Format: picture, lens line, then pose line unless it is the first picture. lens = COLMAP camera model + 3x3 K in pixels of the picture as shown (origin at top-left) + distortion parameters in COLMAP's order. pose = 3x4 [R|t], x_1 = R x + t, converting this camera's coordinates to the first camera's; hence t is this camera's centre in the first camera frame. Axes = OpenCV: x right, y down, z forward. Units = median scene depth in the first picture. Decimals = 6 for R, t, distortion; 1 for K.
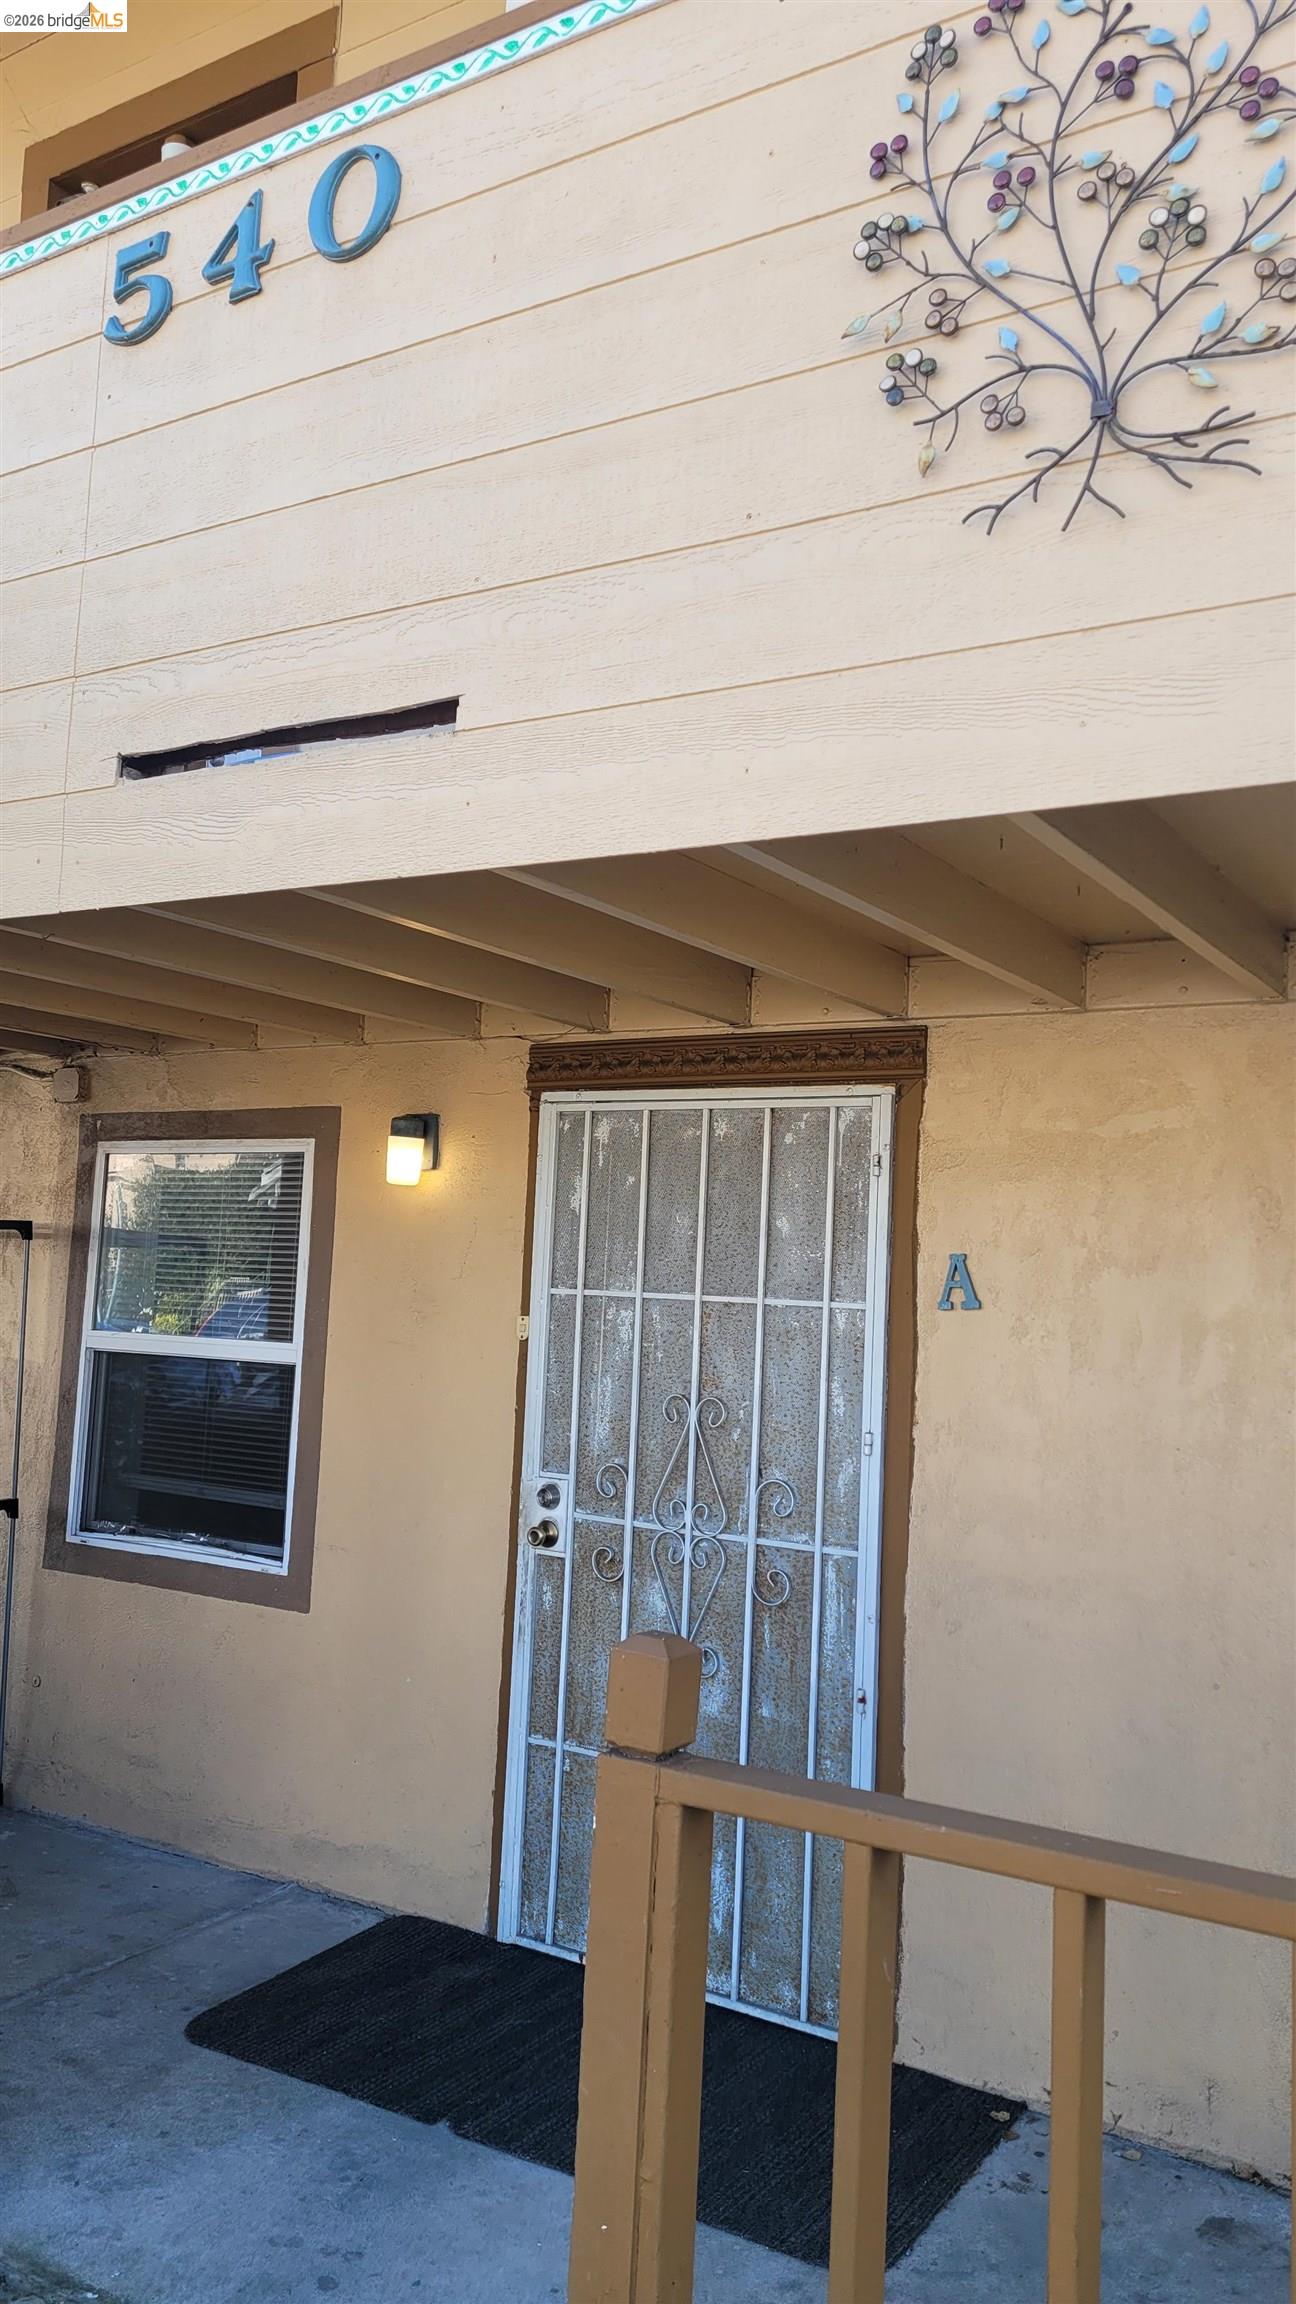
lens RADIAL K [[1730.1, 0, 657.2], [0, 1730.1, 1133.6], [0, 0, 1]] dist [0.072885, -0.061348]
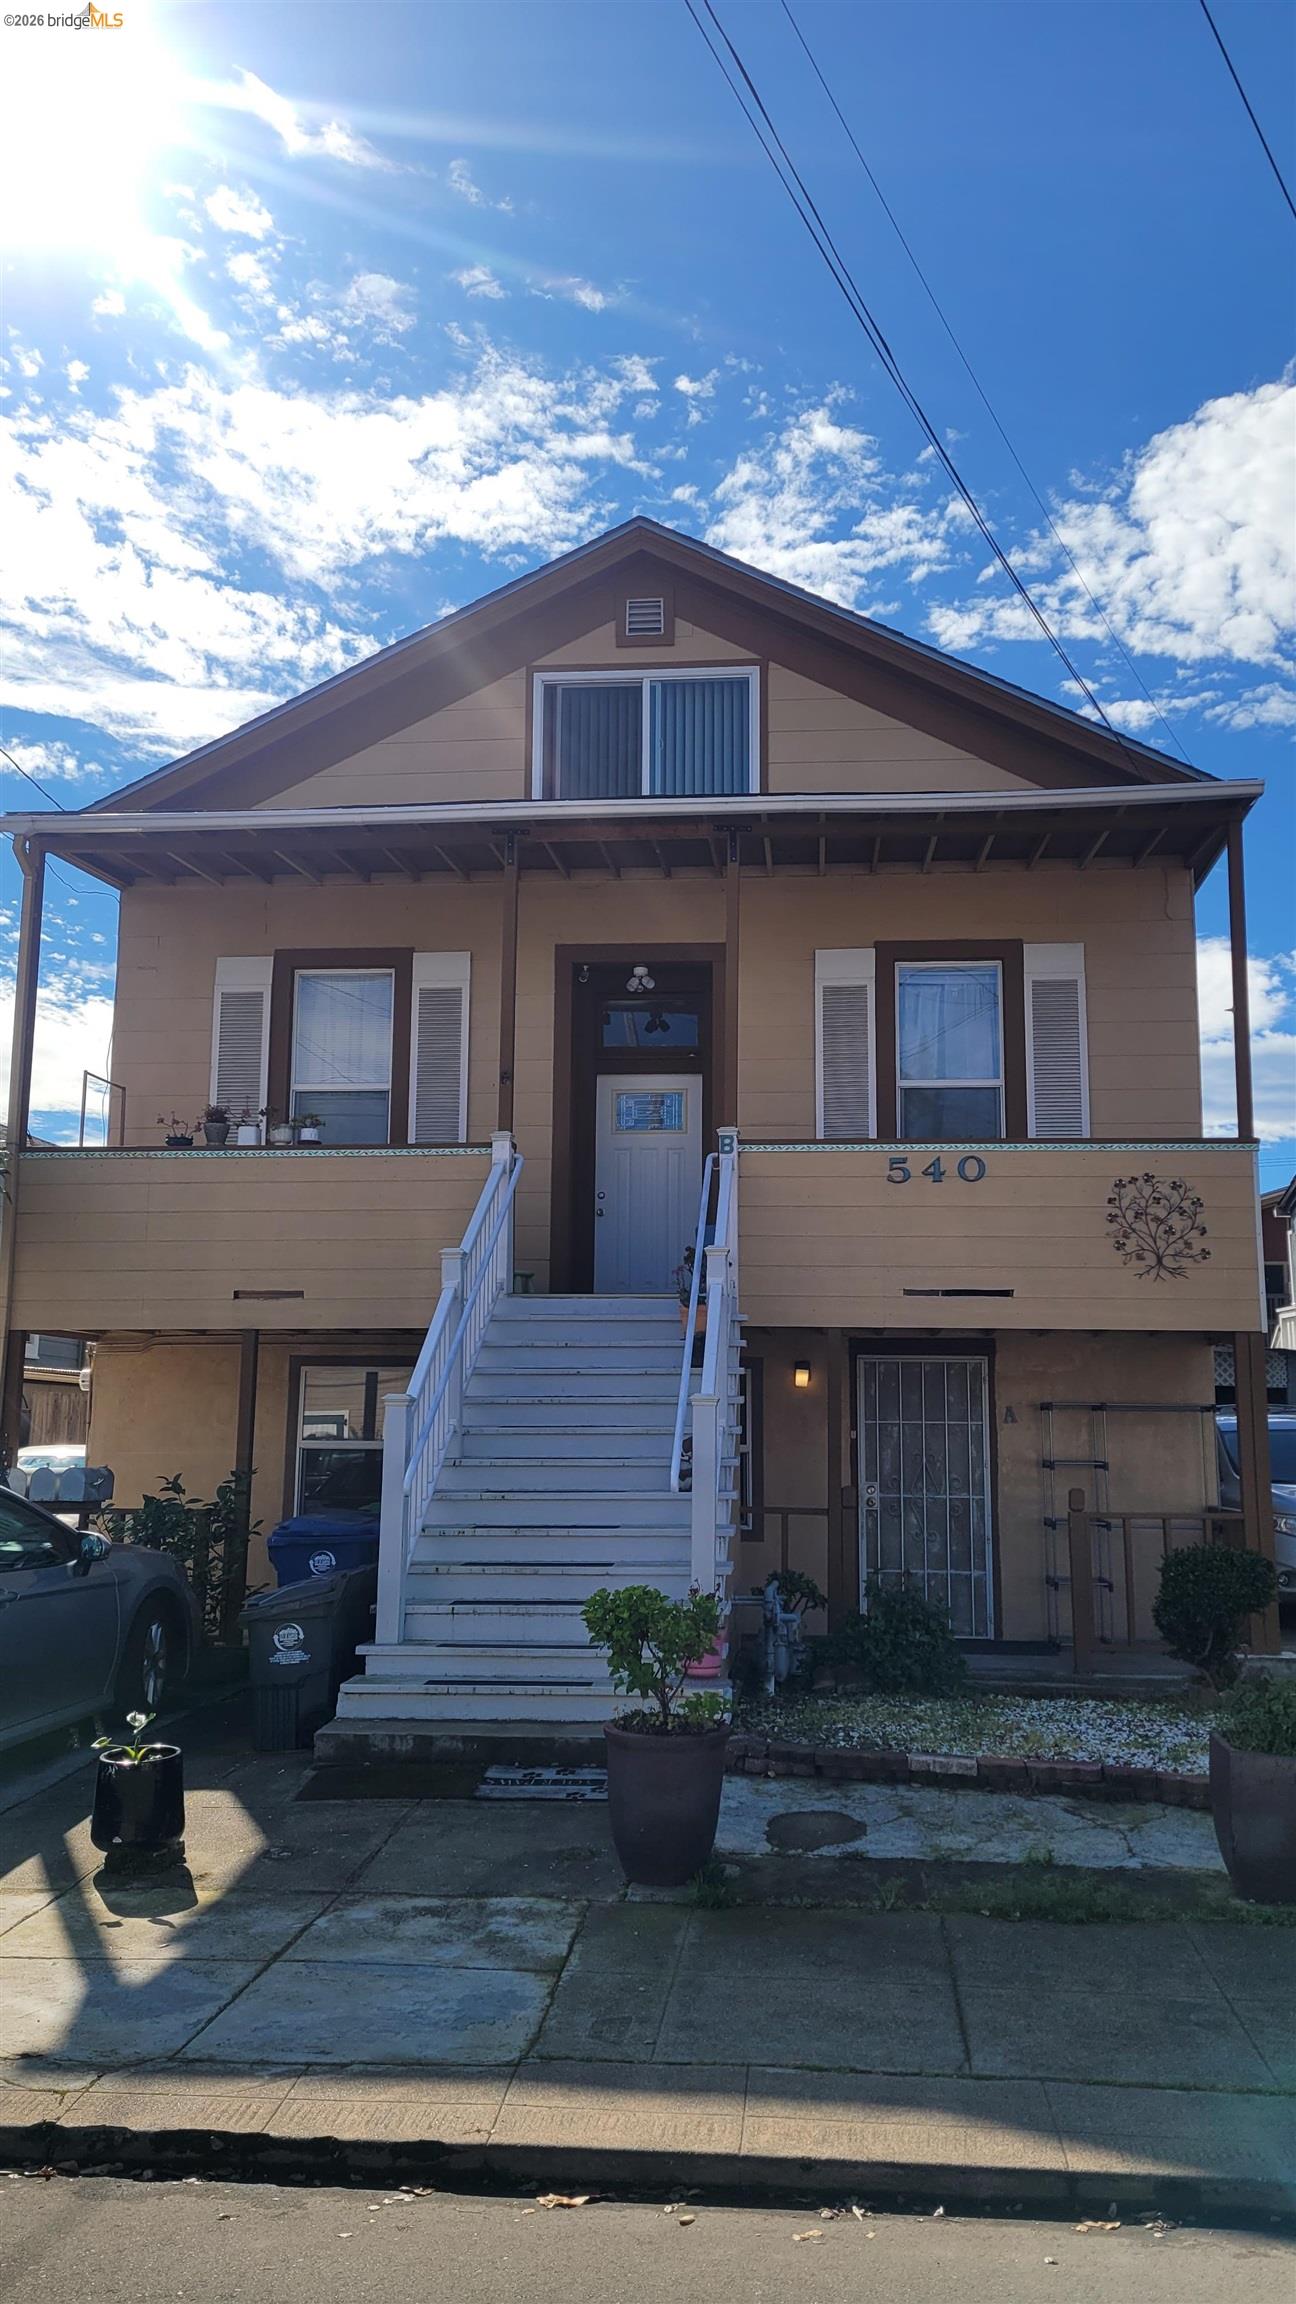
lens RADIAL K [[1730.1, 0, 657.7], [0, 1730.1, 1165.5], [0, 0, 1]] dist [0.072885, -0.061348]
pose [[0.908077, 0.032883, 0.417511, -1.735931], [-0.007774, 0.998065, -0.061697, -0.171286], [-0.418732, 0.052780, 0.906575, -1.674006]]
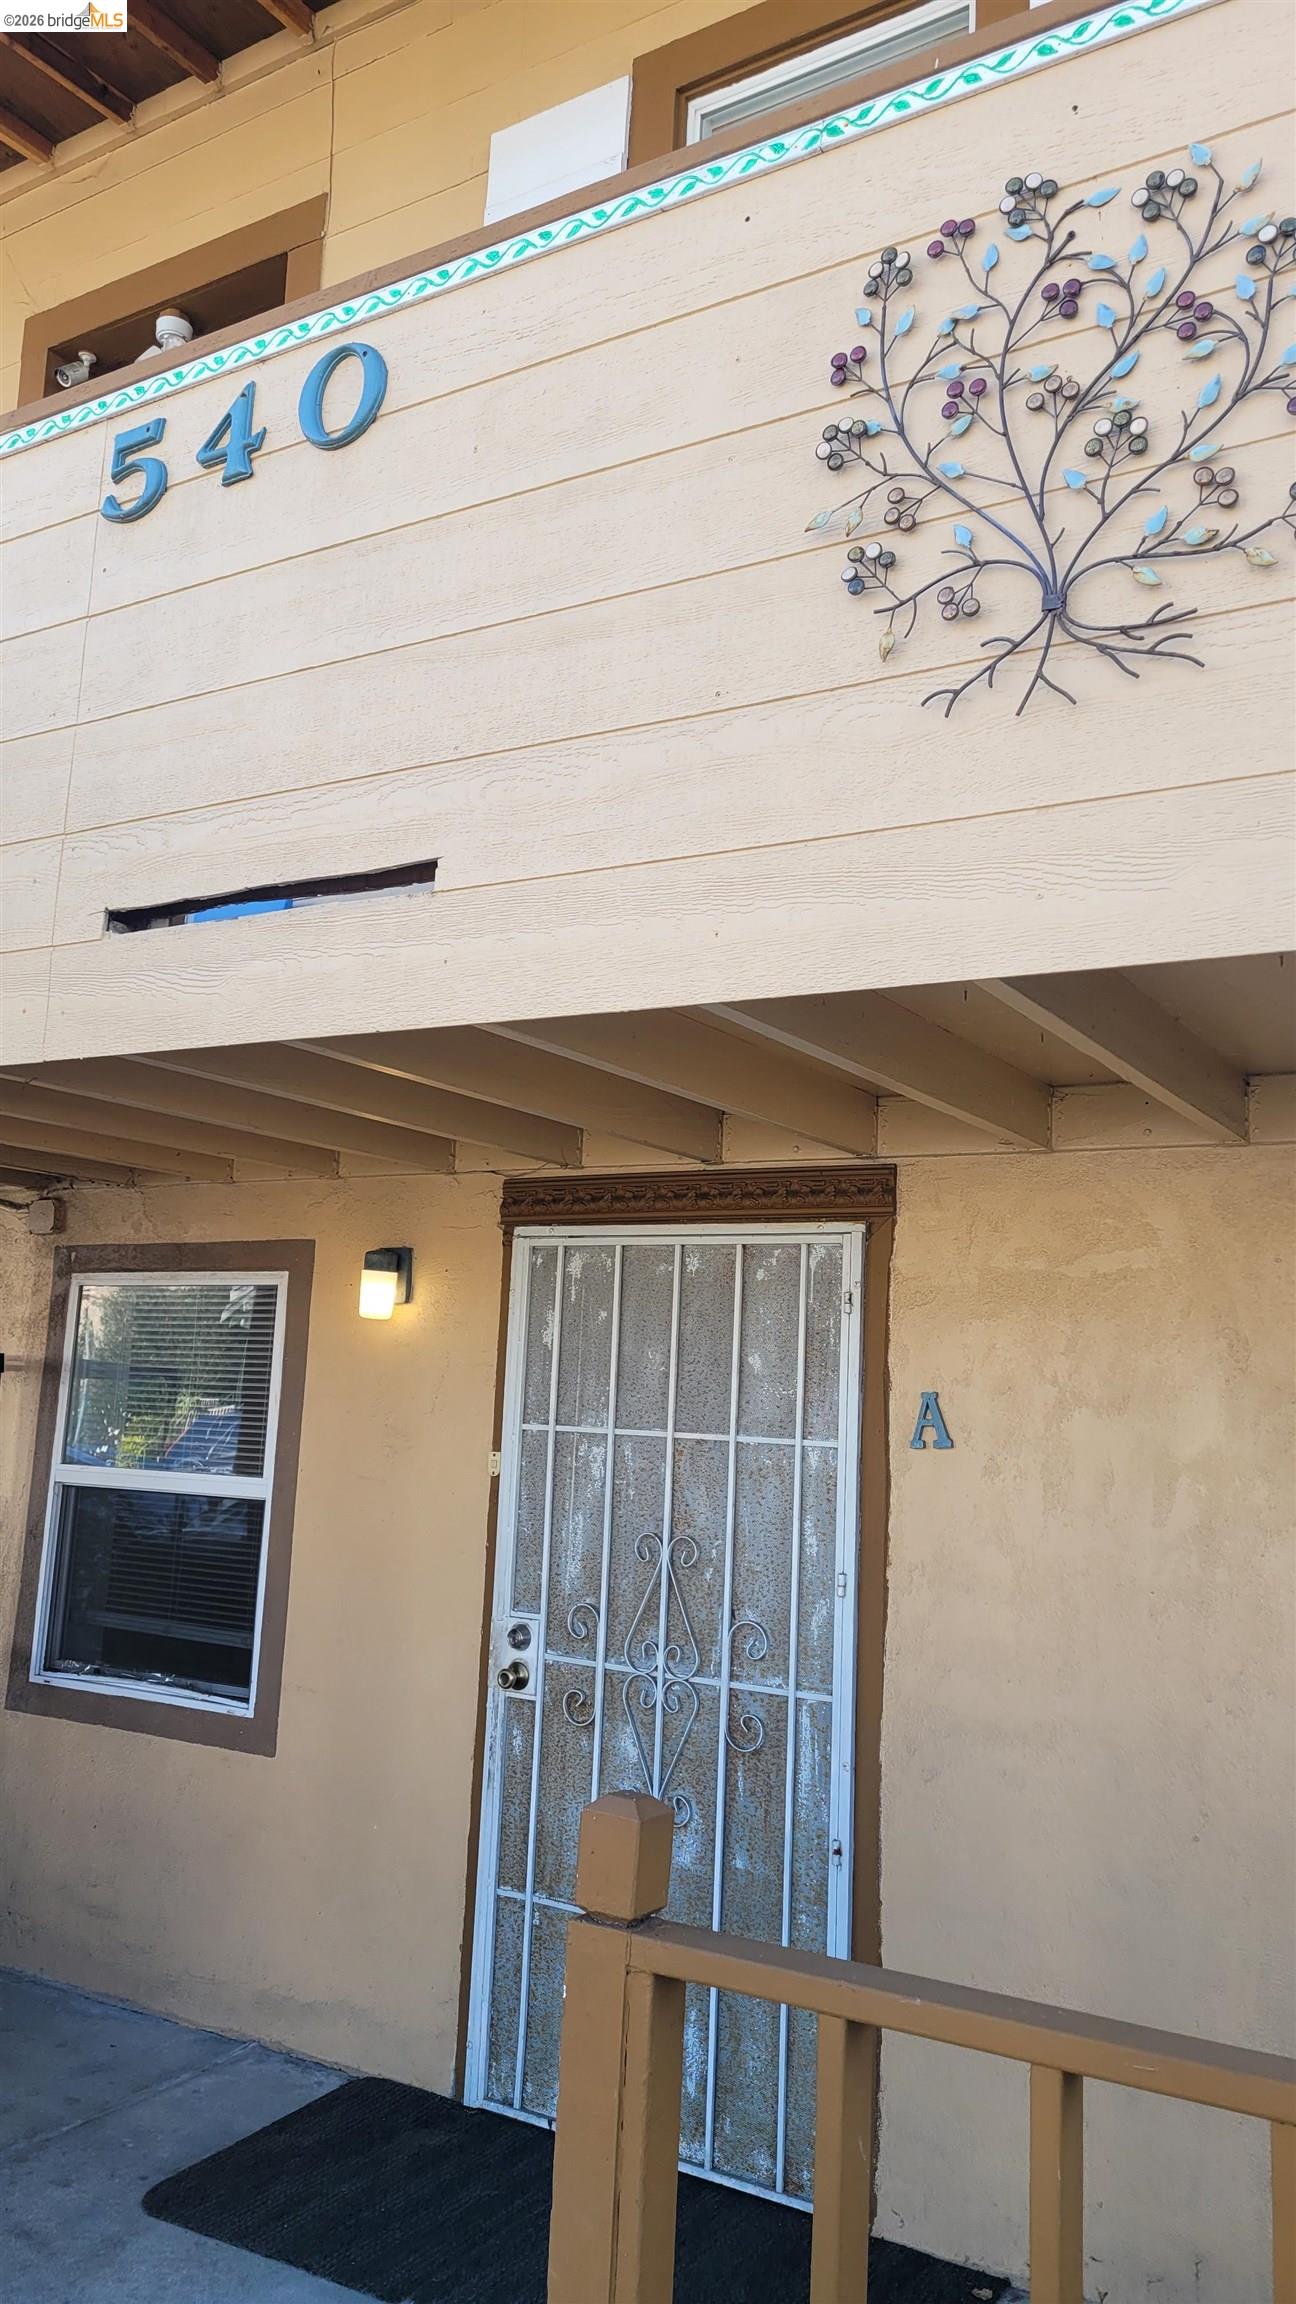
lens RADIAL K [[1730.1, 0, 633.6], [0, 1730.1, 1127.7], [0, 0, 1]] dist [0.072885, -0.061348]
pose [[0.999997, 0.000815, 0.002337, 0.000043], [-0.000651, 0.997593, -0.069339, -0.012380], [-0.002388, 0.069337, 0.997590, -0.010908]]
